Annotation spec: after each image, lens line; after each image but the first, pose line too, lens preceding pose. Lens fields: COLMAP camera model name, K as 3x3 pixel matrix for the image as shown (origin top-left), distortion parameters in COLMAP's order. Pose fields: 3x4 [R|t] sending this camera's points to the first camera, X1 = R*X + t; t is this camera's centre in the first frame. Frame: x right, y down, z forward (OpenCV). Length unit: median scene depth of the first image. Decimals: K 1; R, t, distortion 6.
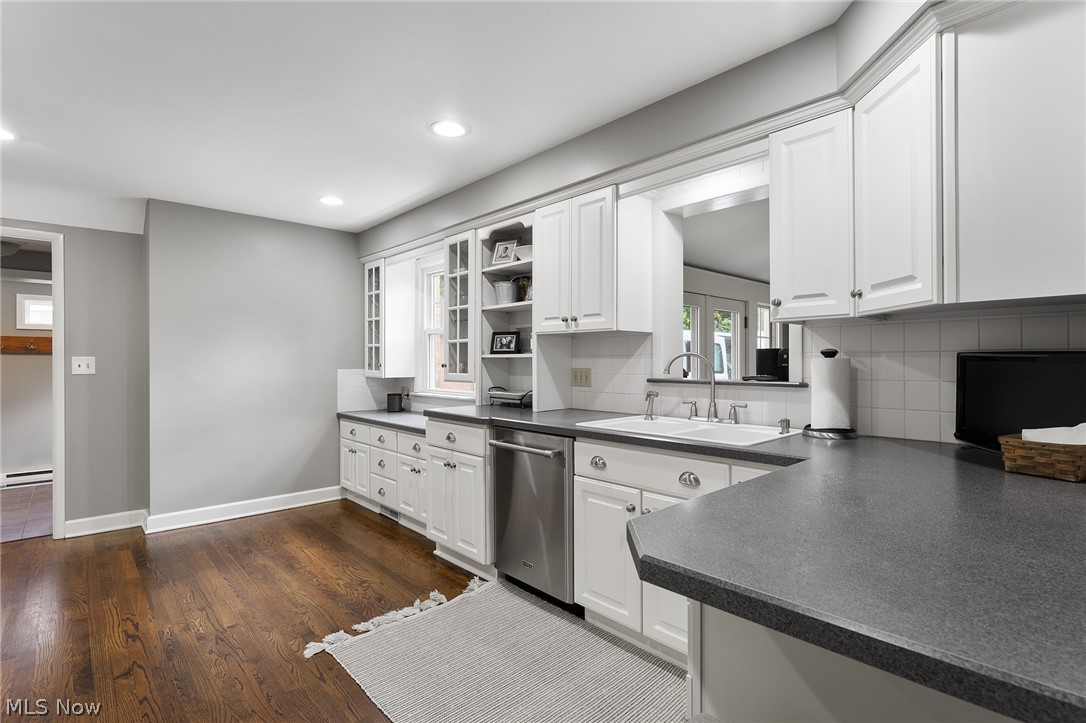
lens RADIAL K [[513.6, 0, 544.3], [0, 513.6, 361.3], [0, 0, 1]] dist [-0.005141, -0.001148]
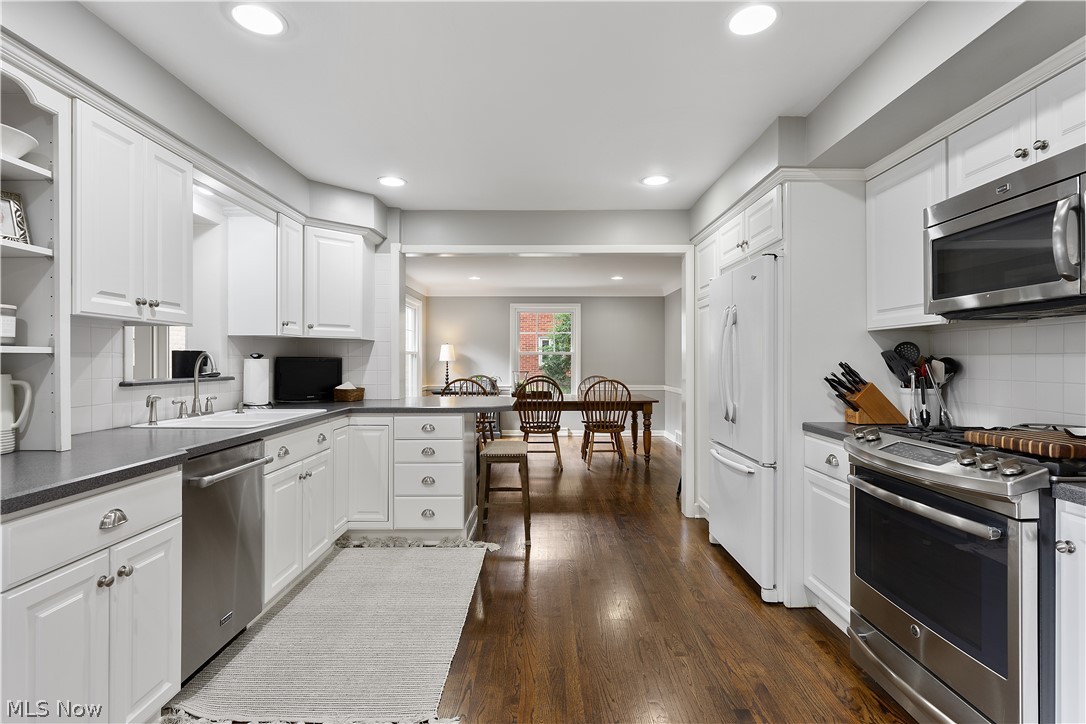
lens RADIAL K [[526.8, 0, 541.3], [0, 526.8, 364.3], [0, 0, 1]] dist [0.000059, -0.000048]
pose [[-0.733926, -0.002671, 0.679224, -0.787633], [0.002401, 0.999976, 0.006528, 0.000966], [-0.679225, 0.006422, -0.733902, 1.065105]]
